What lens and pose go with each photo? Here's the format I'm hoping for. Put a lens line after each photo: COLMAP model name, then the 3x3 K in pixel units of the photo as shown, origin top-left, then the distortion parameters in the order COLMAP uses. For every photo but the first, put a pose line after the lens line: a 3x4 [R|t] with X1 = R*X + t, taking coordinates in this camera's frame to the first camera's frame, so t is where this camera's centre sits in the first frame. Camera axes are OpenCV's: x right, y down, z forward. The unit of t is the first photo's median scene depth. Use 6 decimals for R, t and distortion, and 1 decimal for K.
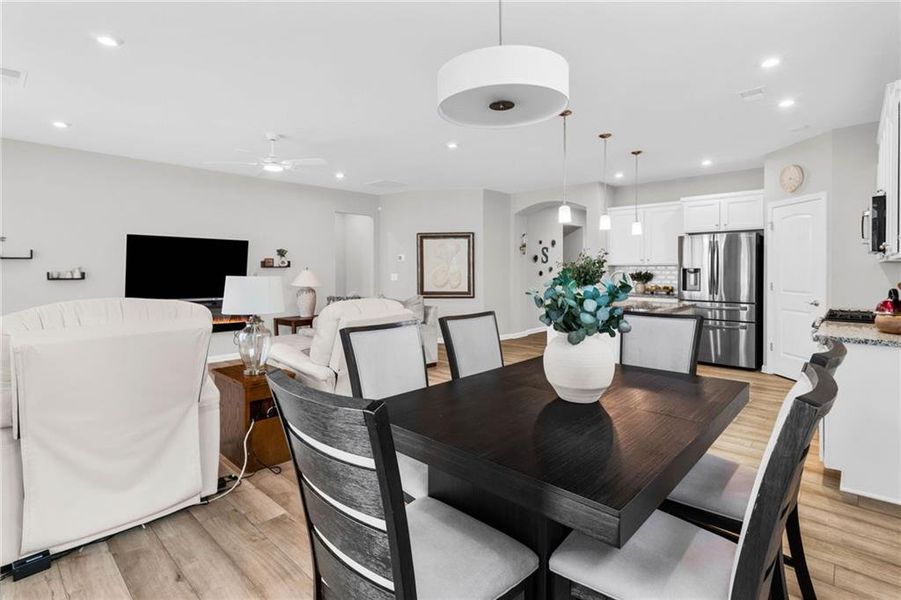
lens RADIAL K [[435.6, 0, 451.5], [0, 435.6, 270.9], [0, 0, 1]] dist [0.000598, 0.000063]
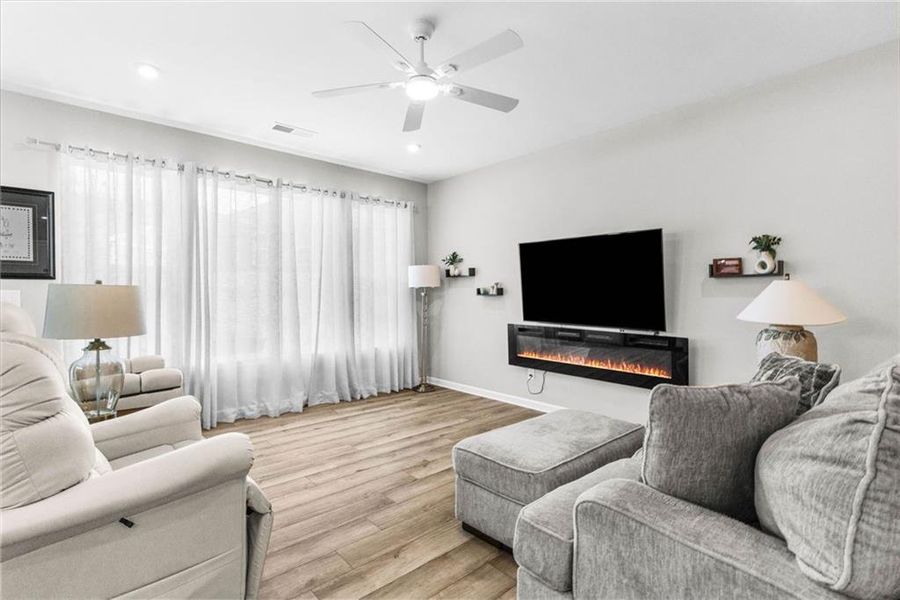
lens RADIAL K [[422.9, 0, 440.5], [0, 422.9, 303.0], [0, 0, 1]] dist [-0.000394, 0.000156]
pose [[-0.099639, 0.022670, -0.994765, 0.074855], [-0.004430, 0.999720, 0.023227, 0.010766], [0.995014, 0.006721, -0.099510, 0.727330]]
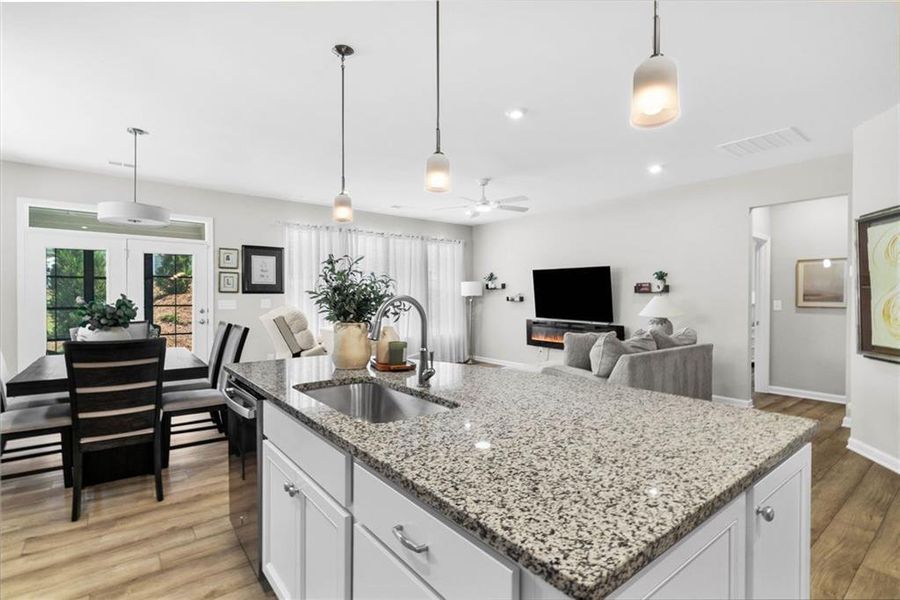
lens RADIAL K [[422.9, 0, 440.5], [0, 422.9, 303.0], [0, 0, 1]] dist [-0.000394, 0.000156]
pose [[-0.159378, 0.016744, -0.987076, 0.499161], [-0.005743, 0.999824, 0.017887, -0.000705], [0.987201, 0.008520, -0.159253, 0.722721]]
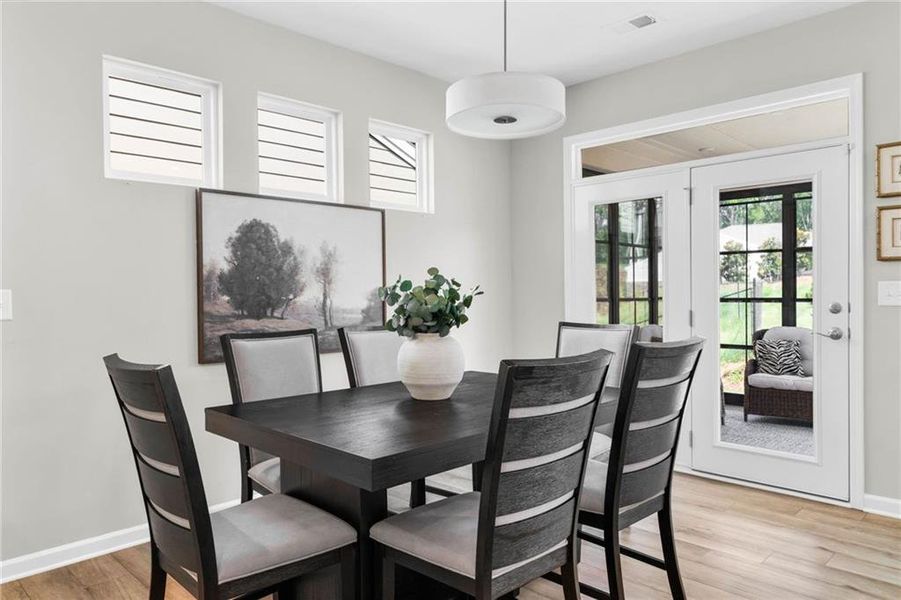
lens RADIAL K [[618.0, 0, 442.8], [0, 618.0, 299.1], [0, 0, 1]] dist [0.002071, 0.000518]
pose [[-0.999244, 0.016959, 0.034990, 0.046191], [0.017488, 0.999736, 0.014883, 0.012440], [-0.034728, 0.015484, -0.999277, 0.637794]]
